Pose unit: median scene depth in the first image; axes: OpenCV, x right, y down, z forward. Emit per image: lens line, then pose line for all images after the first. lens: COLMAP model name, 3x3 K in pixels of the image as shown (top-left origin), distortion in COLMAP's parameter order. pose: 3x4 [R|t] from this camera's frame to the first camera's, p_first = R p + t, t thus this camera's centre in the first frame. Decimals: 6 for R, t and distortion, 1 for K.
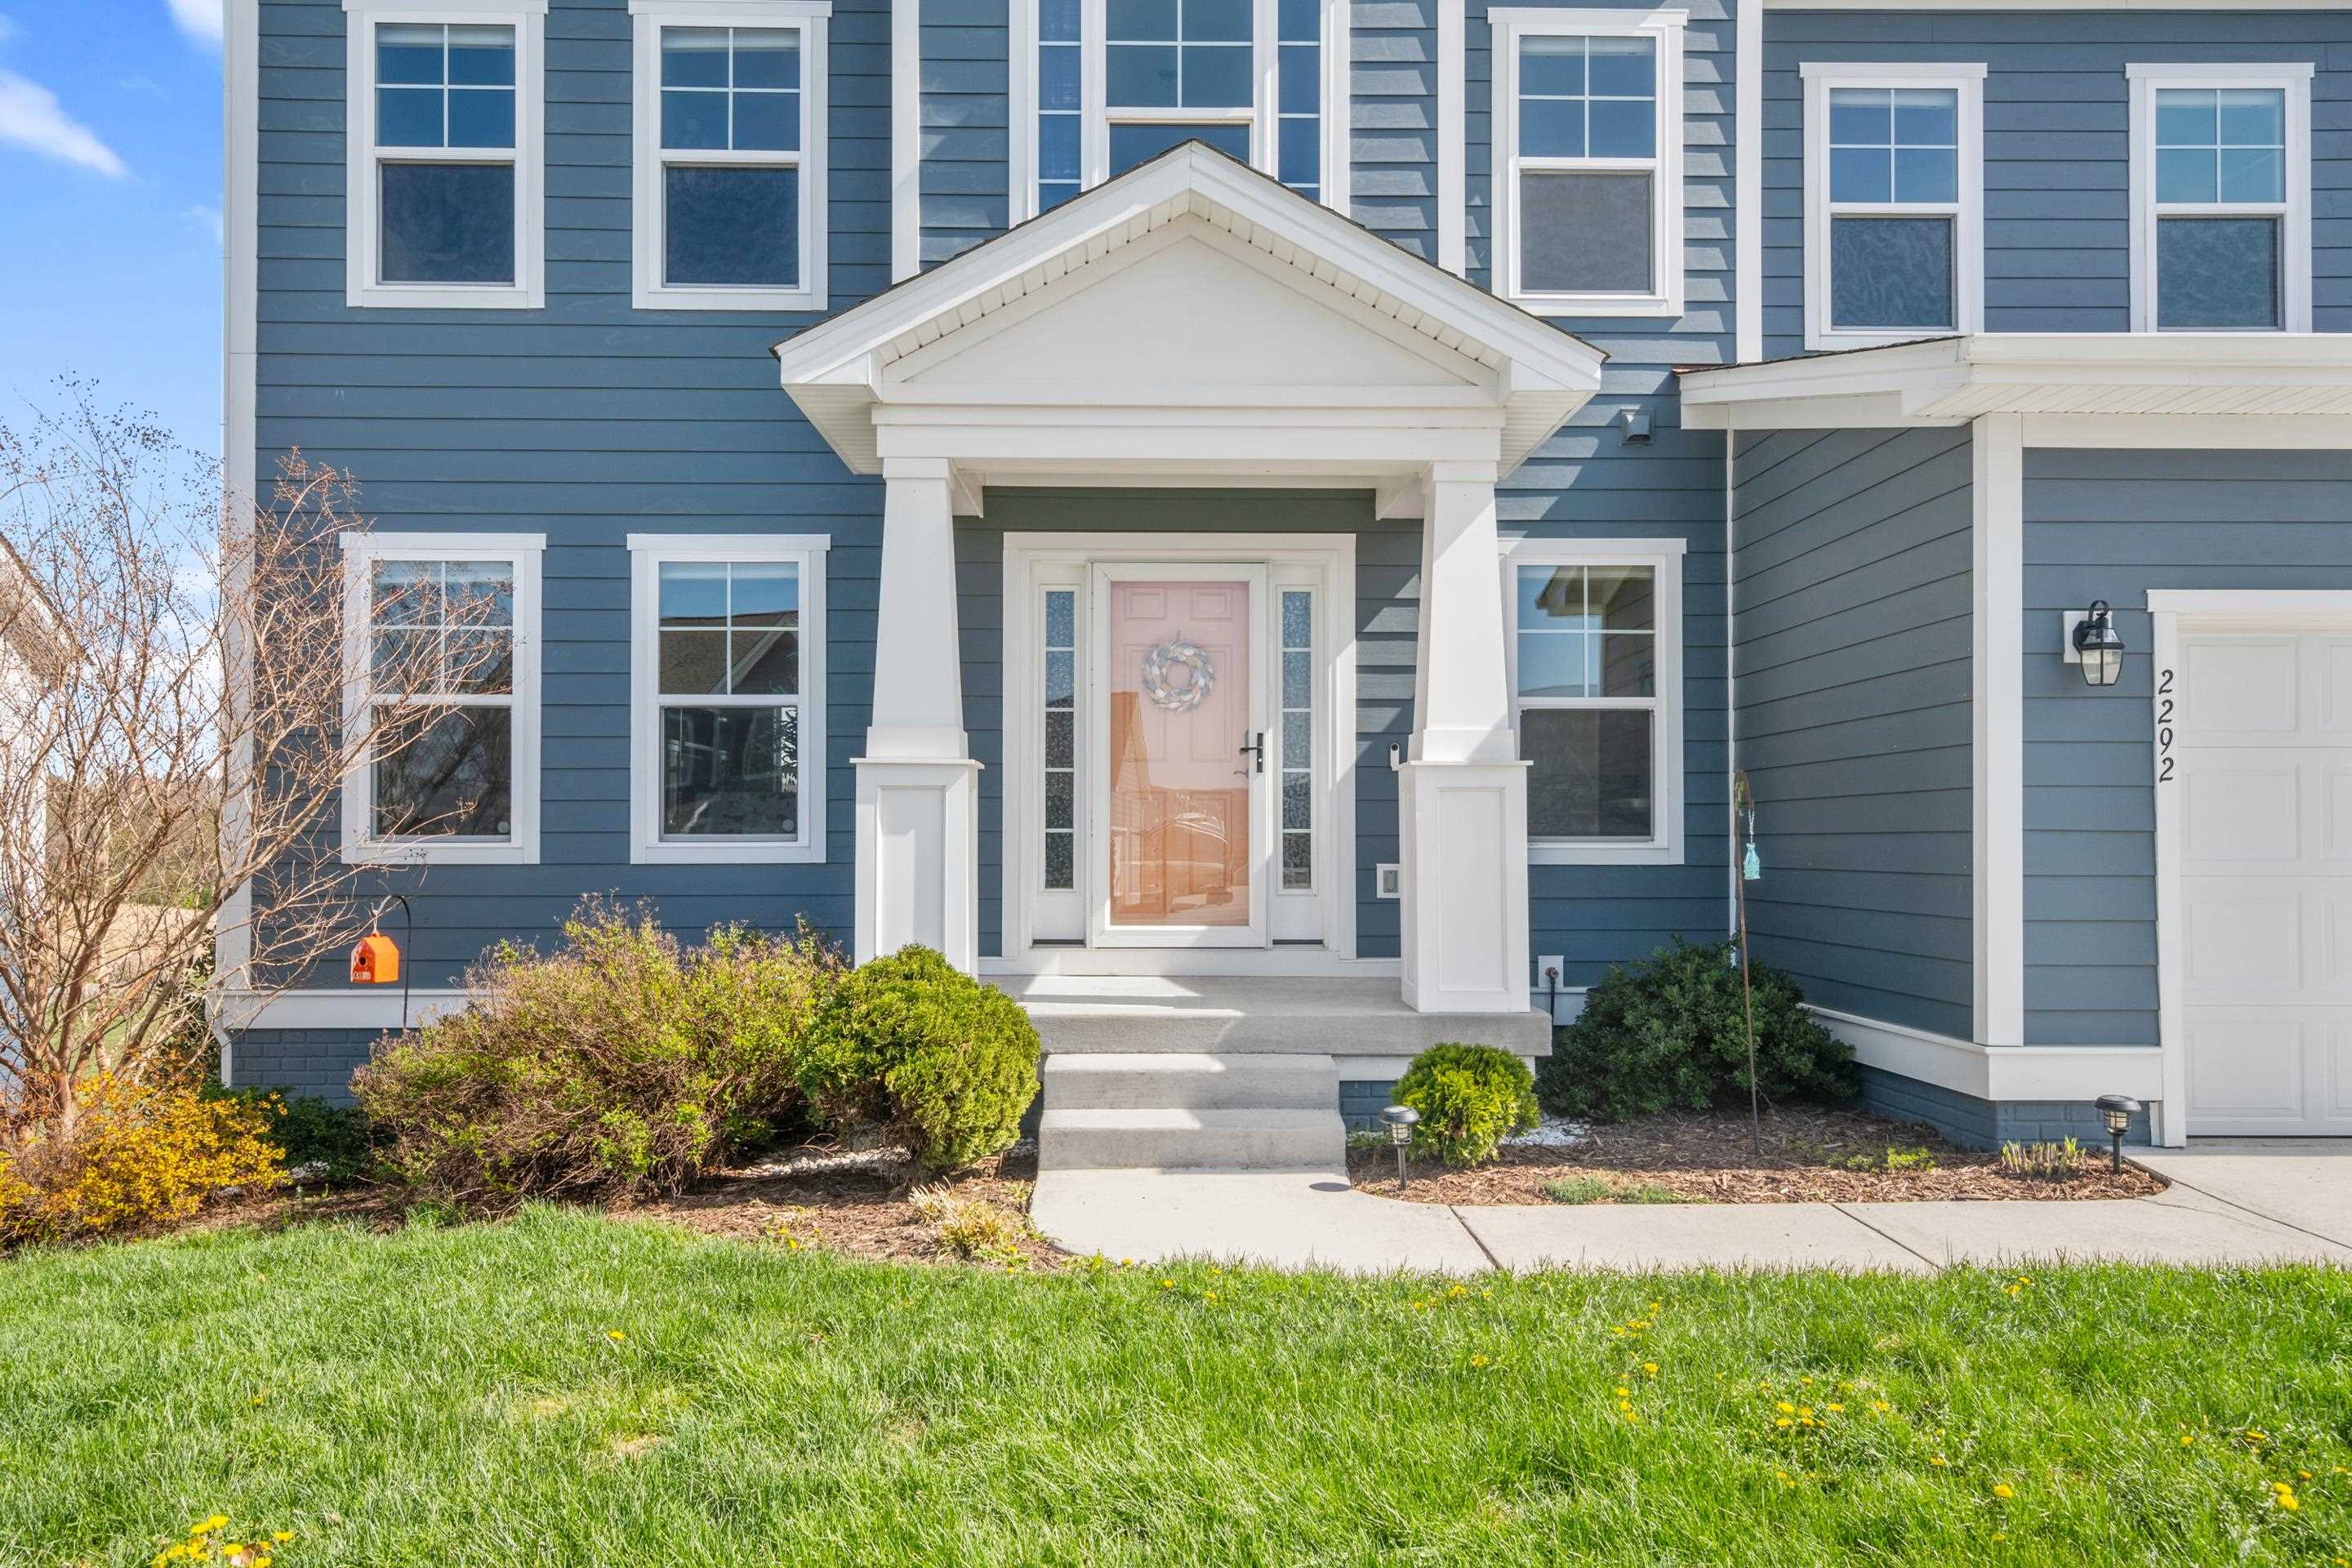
lens RADIAL K [[1613.7, 0, 1166.4], [0, 1613.7, 795.2], [0, 0, 1]] dist [0.017498, -0.011461]
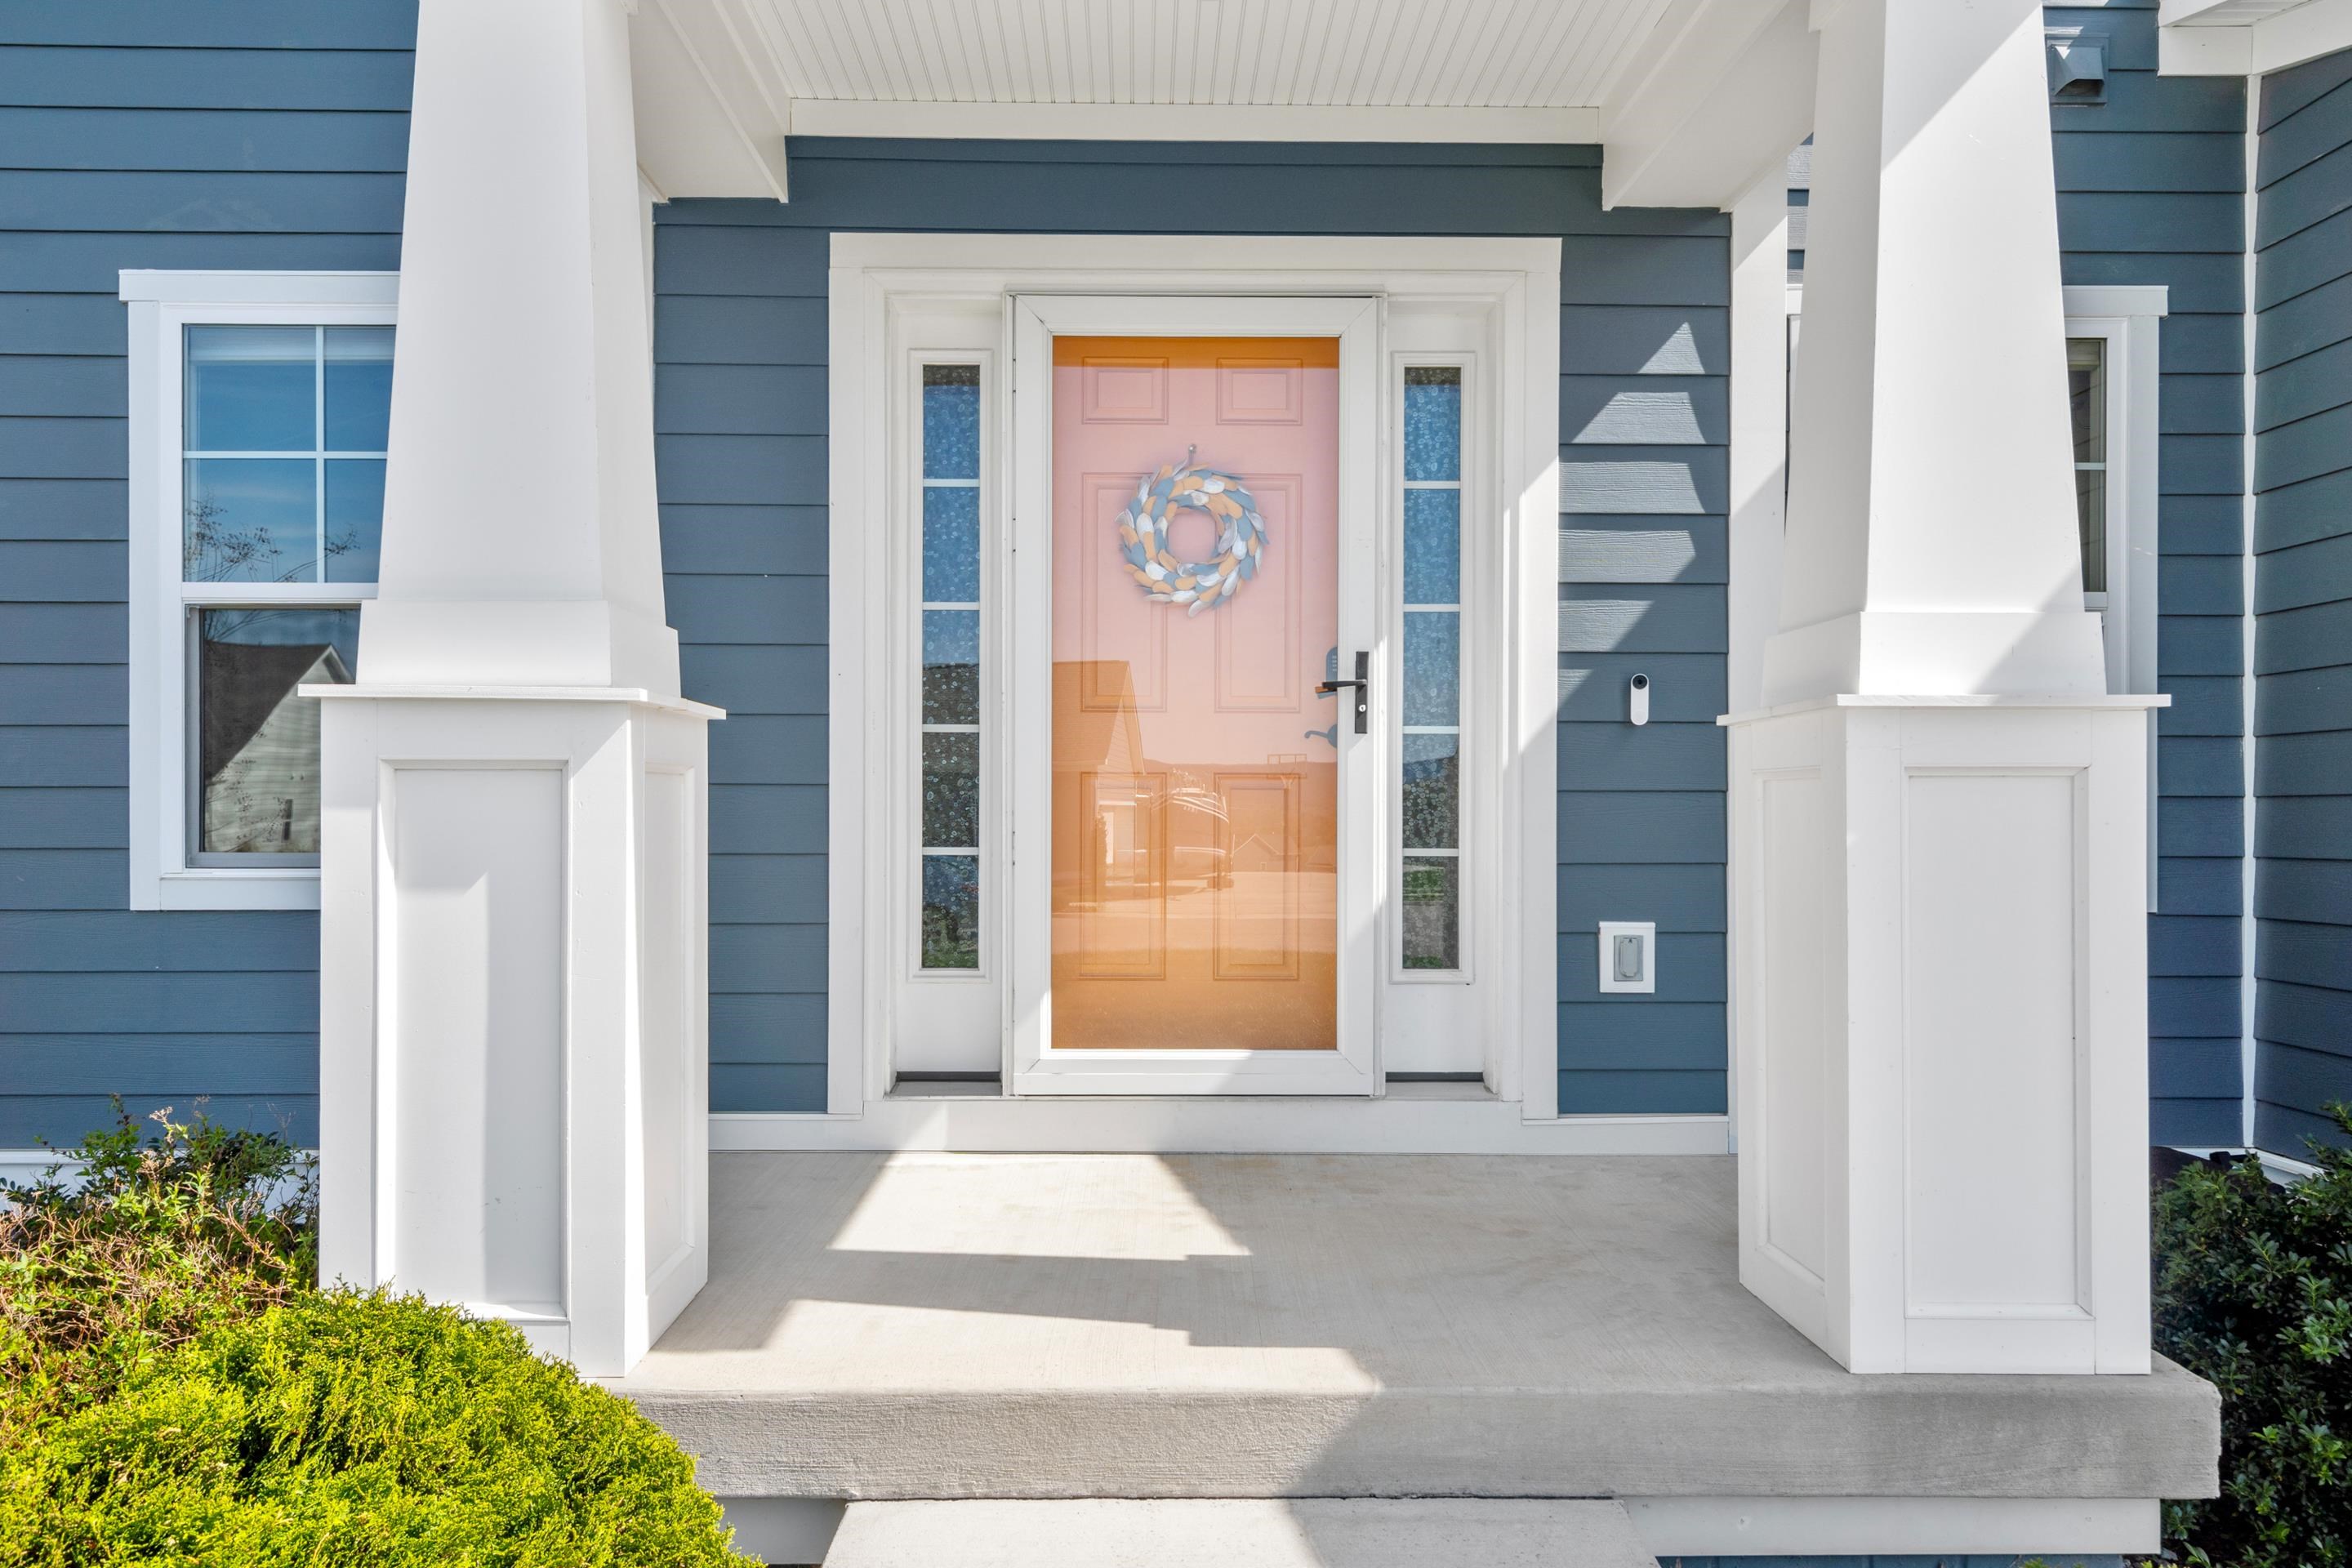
lens RADIAL K [[1580.6, 0, 1171.0], [0, 1580.6, 820.8], [0, 0, 1]] dist [0.004785, -0.002358]
pose [[0.999994, 0.001179, 0.003312, -0.000501], [-0.001286, 0.999471, 0.032505, -0.003187], [-0.003272, -0.032509, 0.999466, 0.518964]]
